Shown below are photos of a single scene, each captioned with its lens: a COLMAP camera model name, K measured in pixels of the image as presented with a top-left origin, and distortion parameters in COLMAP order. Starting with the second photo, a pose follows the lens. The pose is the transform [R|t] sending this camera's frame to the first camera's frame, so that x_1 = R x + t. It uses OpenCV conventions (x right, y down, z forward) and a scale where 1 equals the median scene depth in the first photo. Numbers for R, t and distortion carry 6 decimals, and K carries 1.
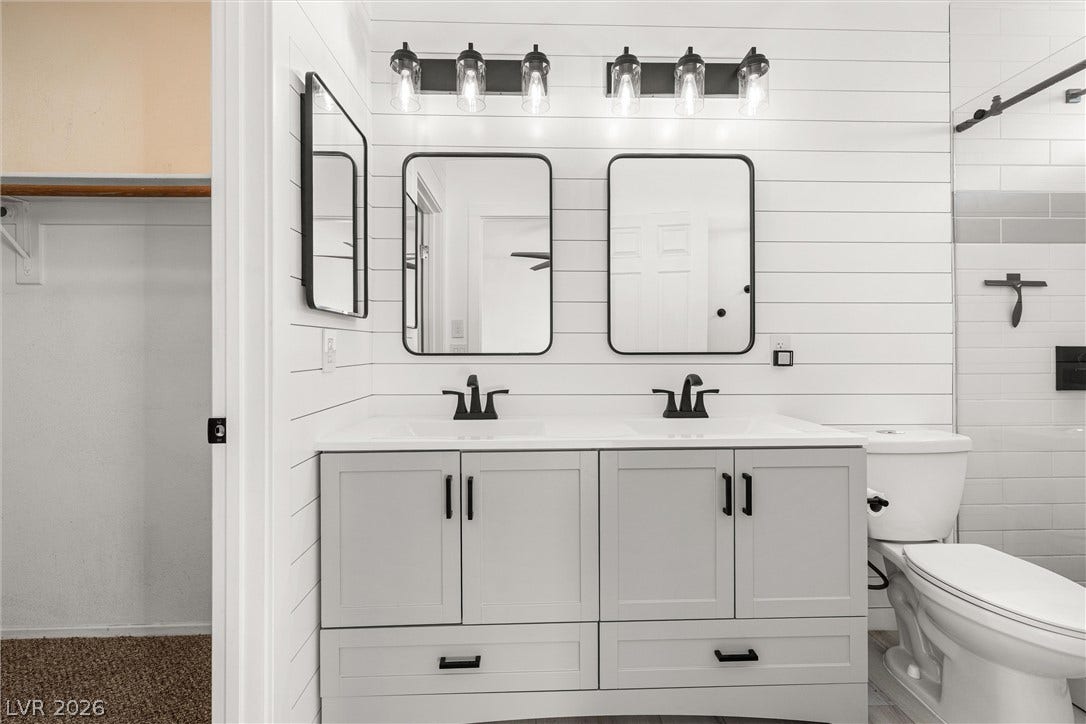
lens RADIAL K [[467.3, 0, 542.1], [0, 467.3, 341.5], [0, 0, 1]] dist [0.000983, 0.000169]
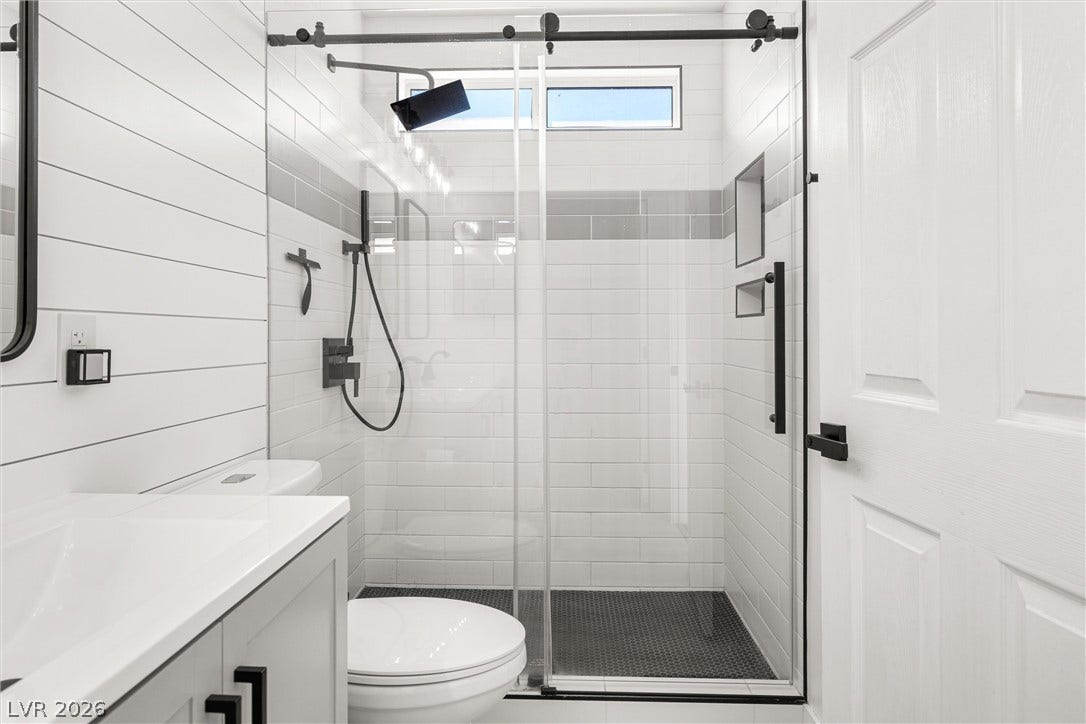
lens RADIAL K [[625.6, 0, 543.0], [0, 625.6, 332.3], [0, 0, 1]] dist [-0.000281, -0.000083]
pose [[0.073458, 0.007473, 0.997270, -0.050711], [-0.014725, 0.999871, -0.006407, 0.000467], [-0.997190, -0.014215, 0.073558, 0.524601]]
